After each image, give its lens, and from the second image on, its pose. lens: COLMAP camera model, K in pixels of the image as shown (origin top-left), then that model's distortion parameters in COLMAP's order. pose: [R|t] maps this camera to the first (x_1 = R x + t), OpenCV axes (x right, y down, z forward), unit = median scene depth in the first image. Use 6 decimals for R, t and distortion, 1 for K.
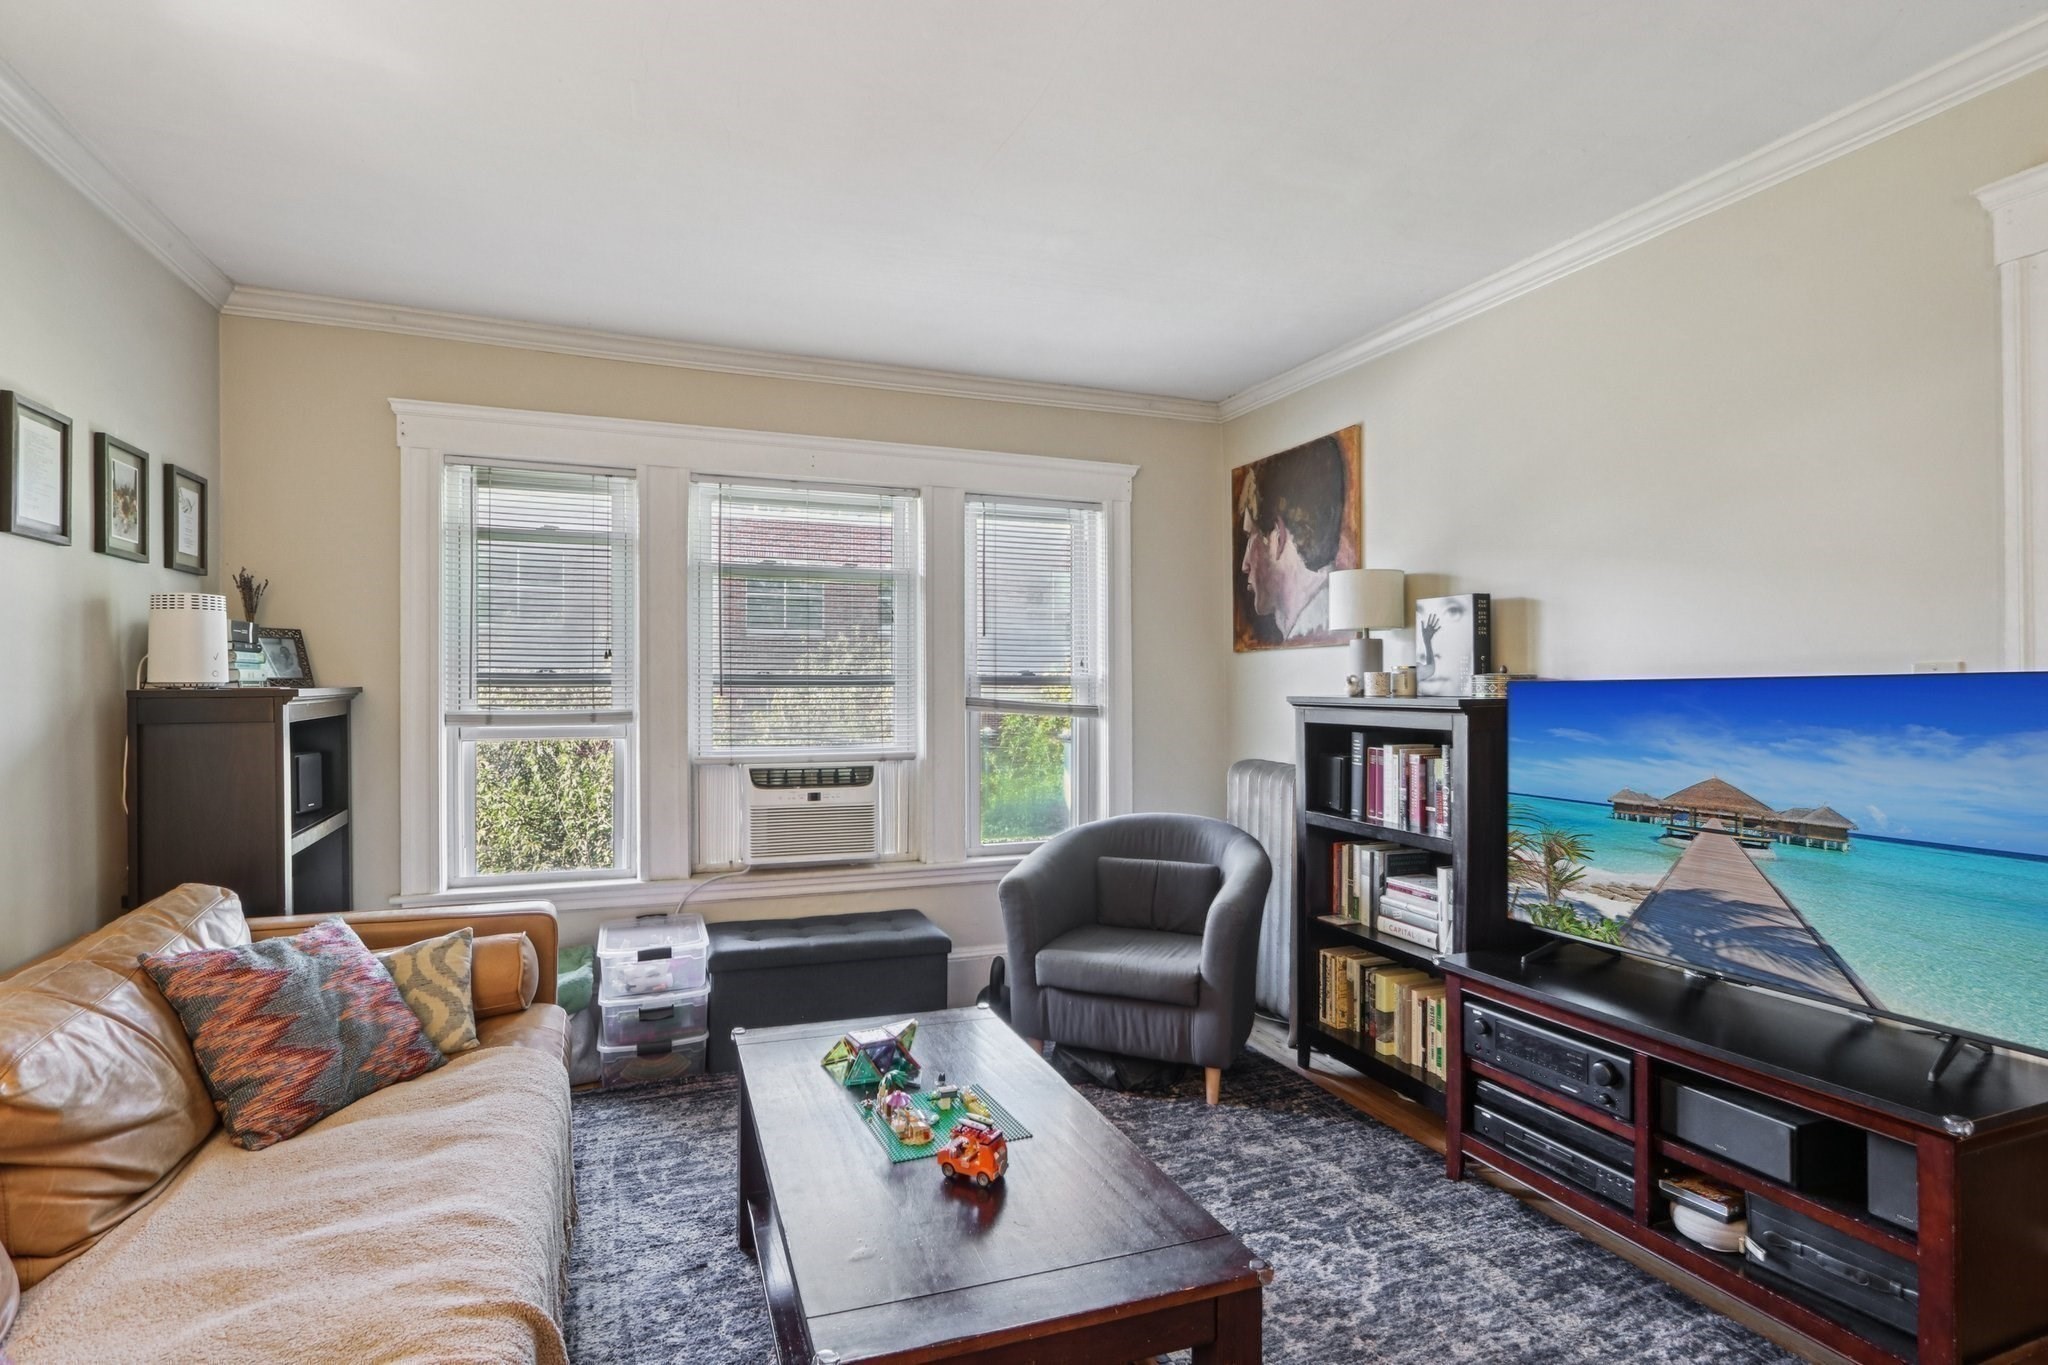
lens RADIAL K [[1006.7, 0, 1001.9], [0, 1006.7, 679.3], [0, 0, 1]] dist [-0.003802, 0.000089]
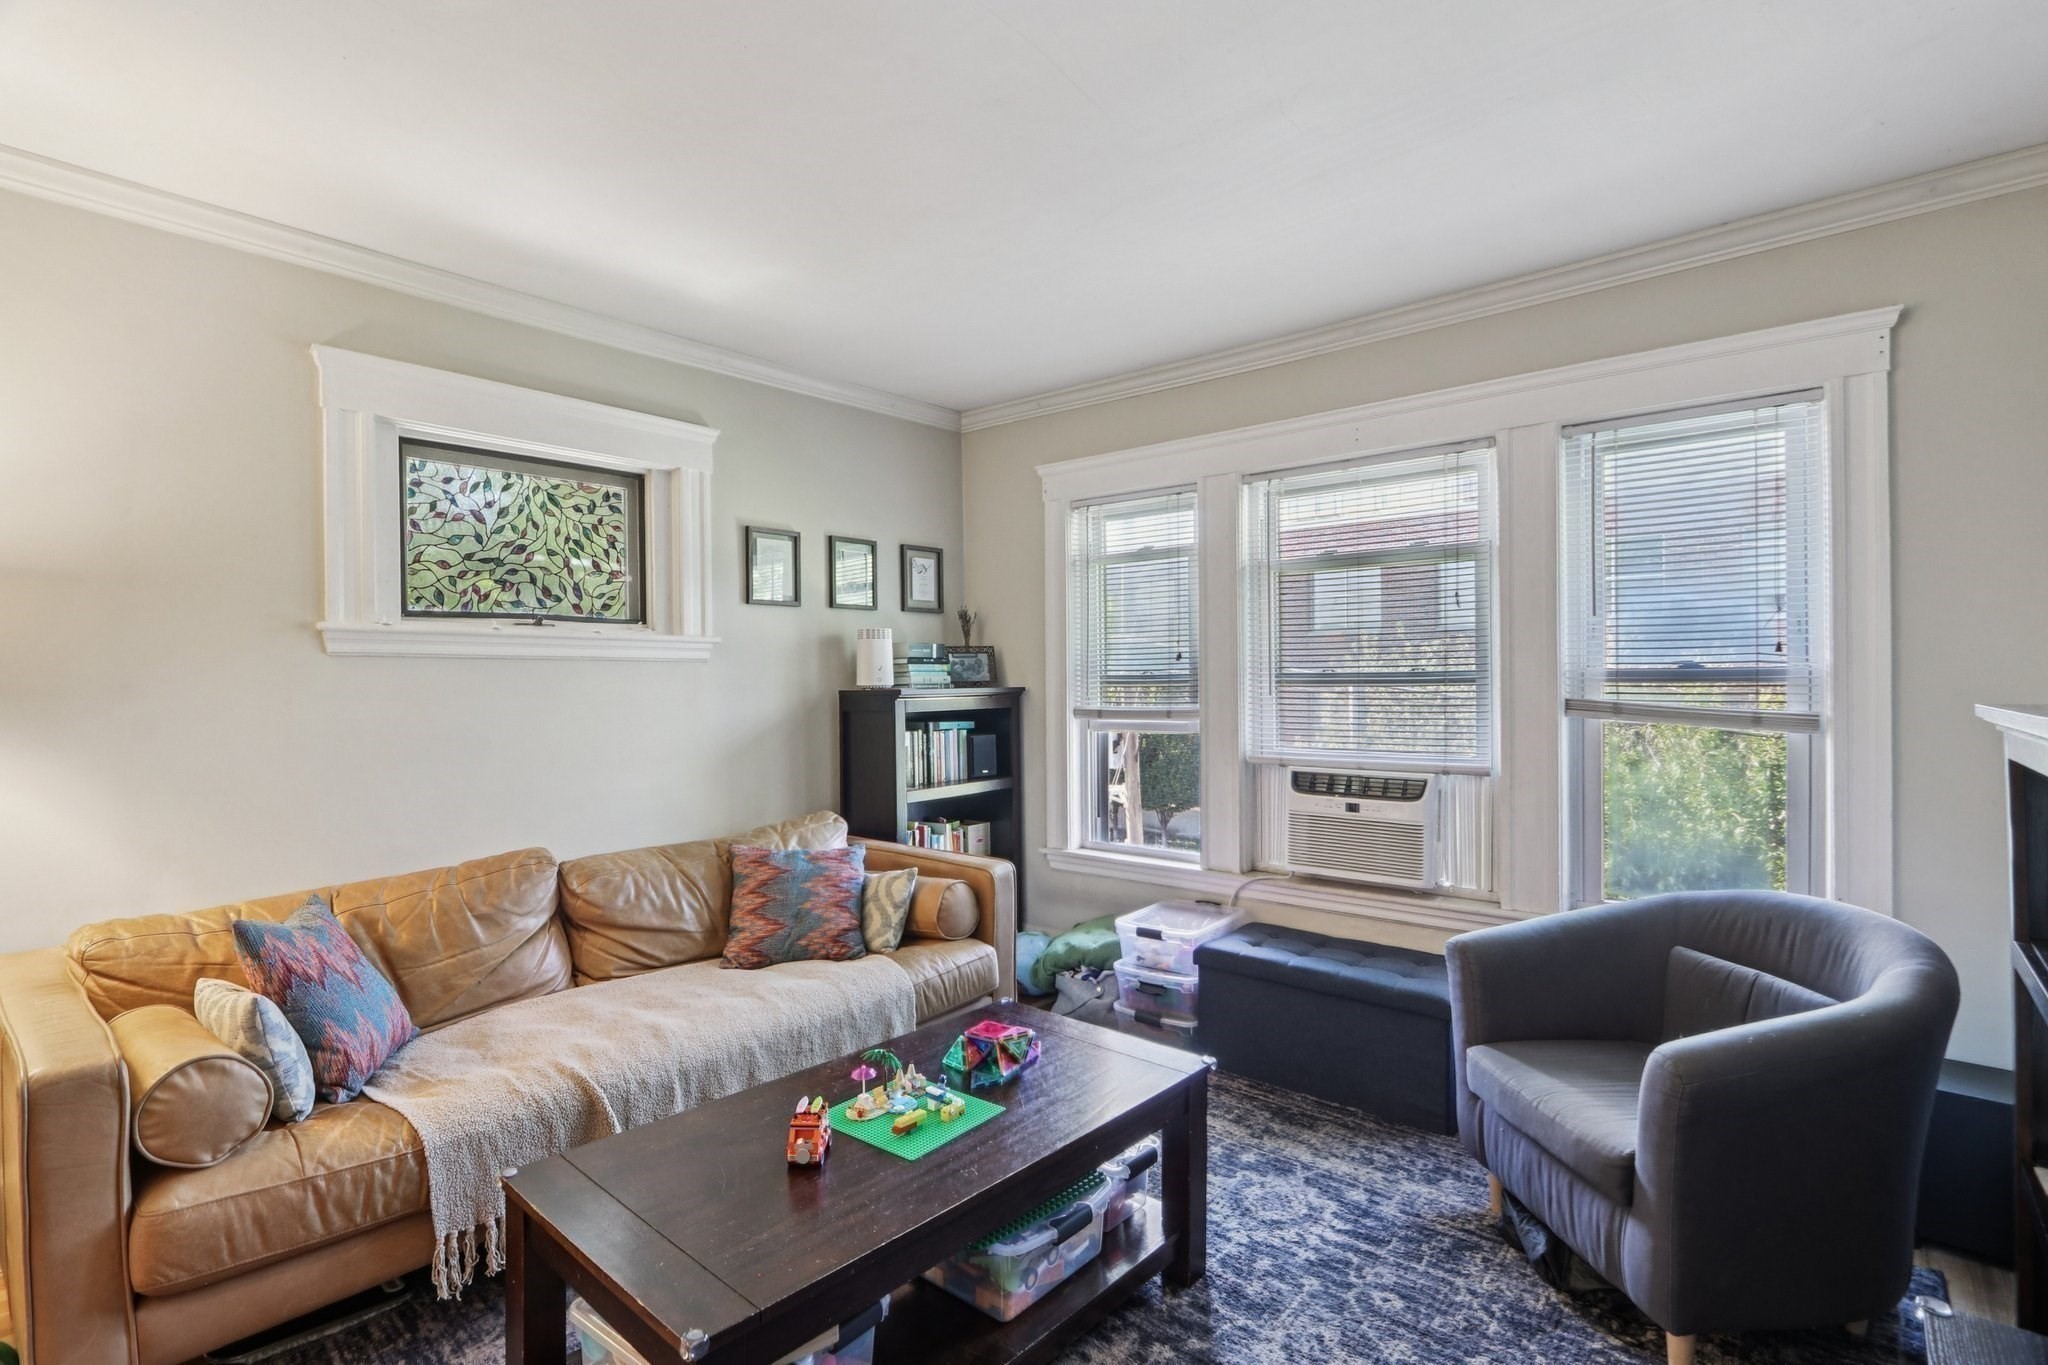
lens RADIAL K [[976.8, 0, 995.7], [0, 976.8, 683.1], [0, 0, 1]] dist [-0.004675, -0.000429]
pose [[0.473832, -0.002928, -0.880610, 0.508988], [0.012823, 0.999911, 0.003575, -0.002694], [0.880522, -0.012986, 0.473828, 0.359846]]
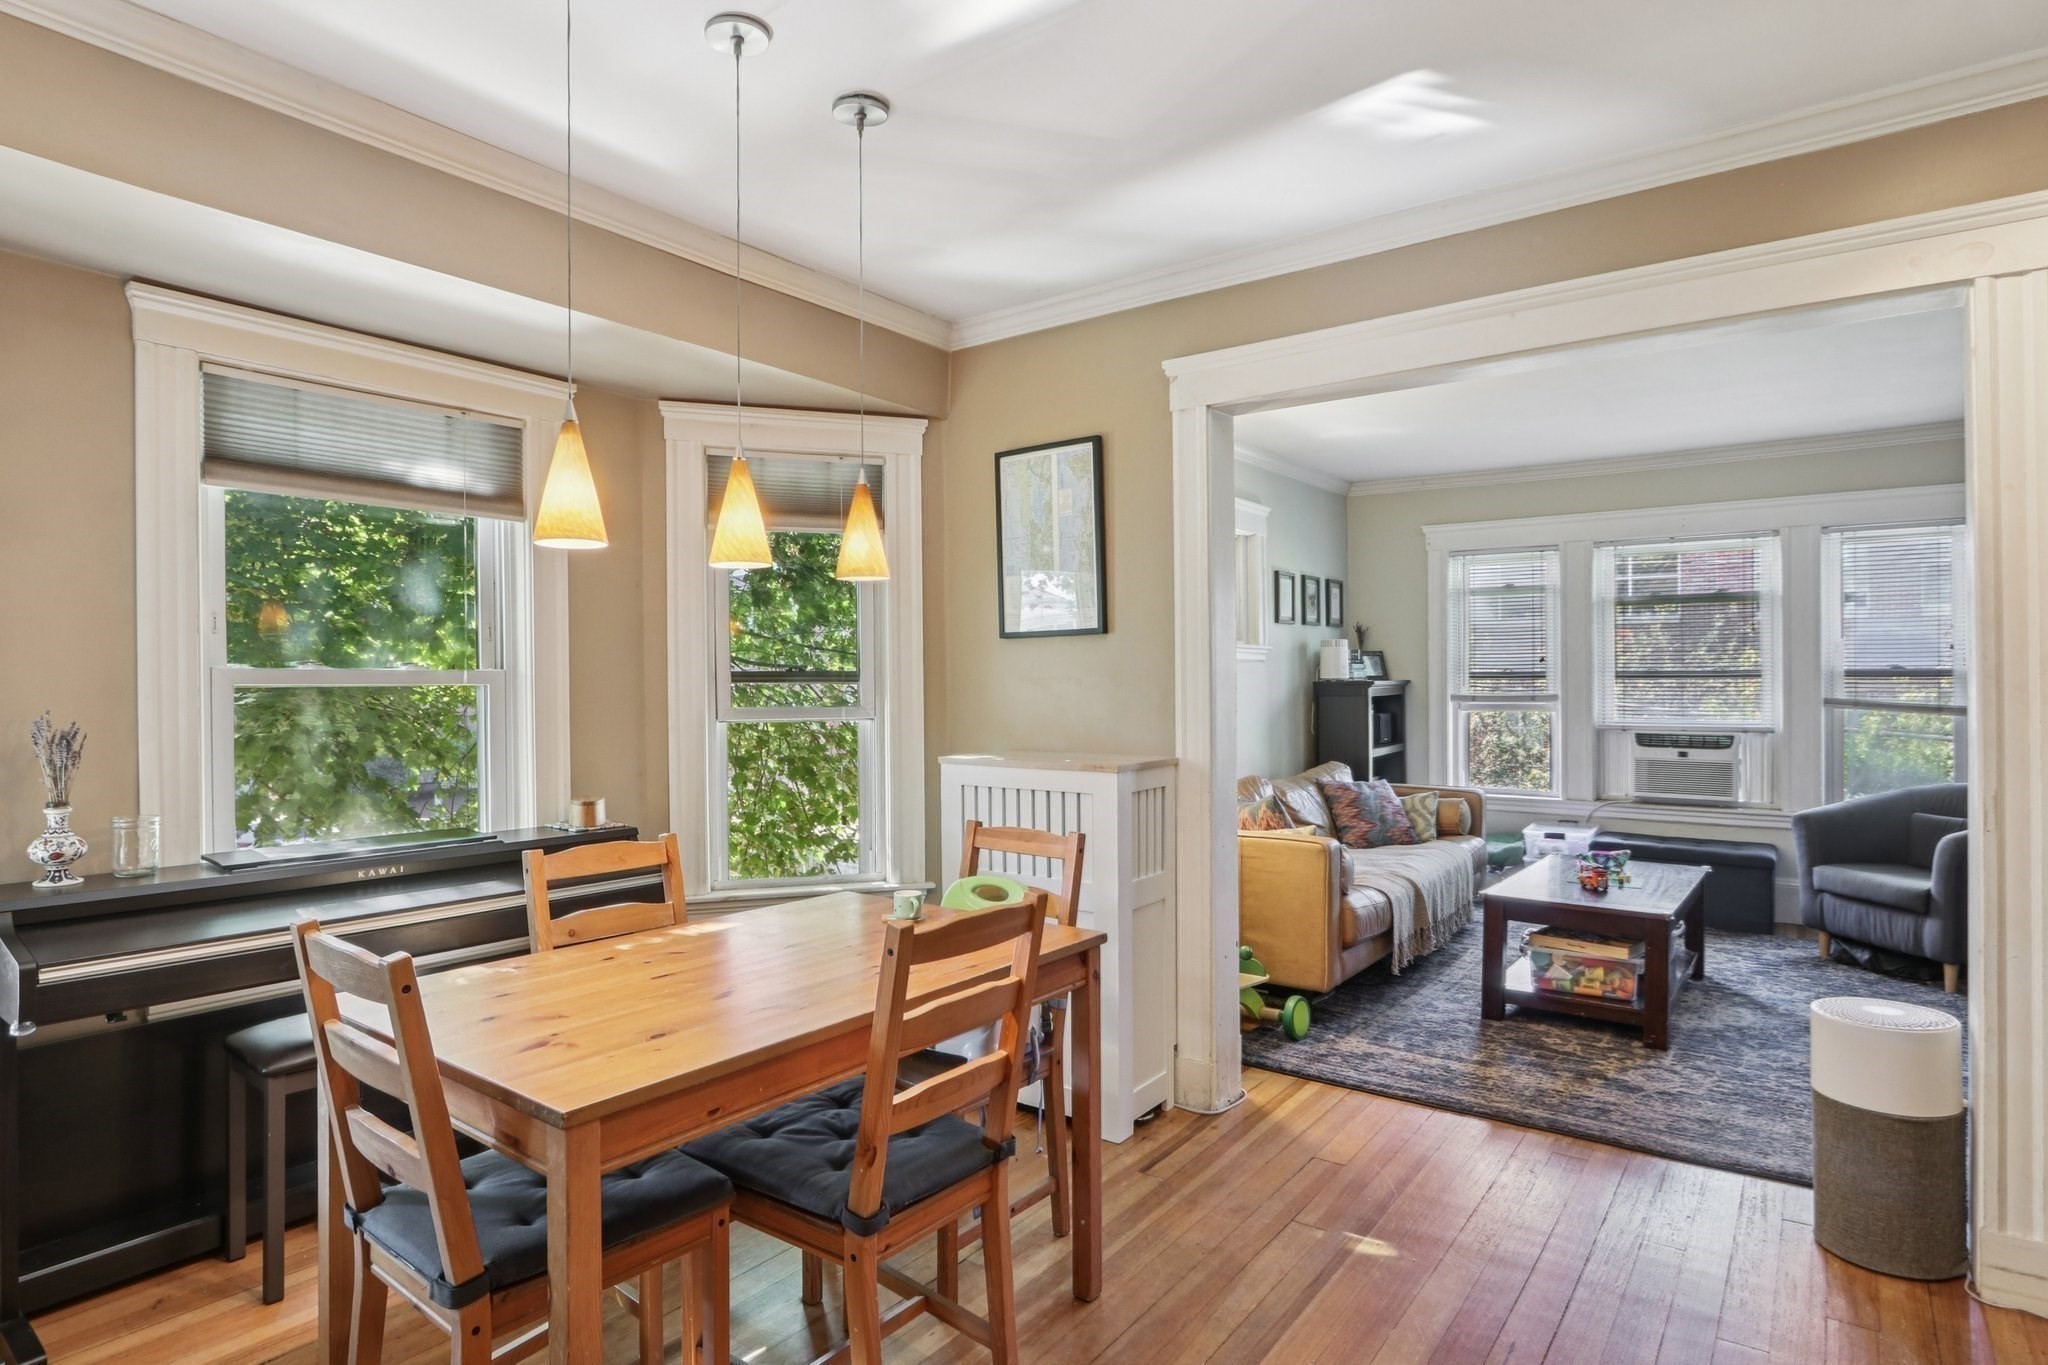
lens RADIAL K [[1088.0, 0, 1024.0], [0, 1088.0, 682.5], [0, 0, 1]] dist [-0.005373, -0.000946]
pose [[0.554597, 0.000206, -0.832119, 0.698426], [0.009099, 0.999939, 0.006312, -0.007365], [0.832070, -0.011072, 0.554561, -0.781794]]
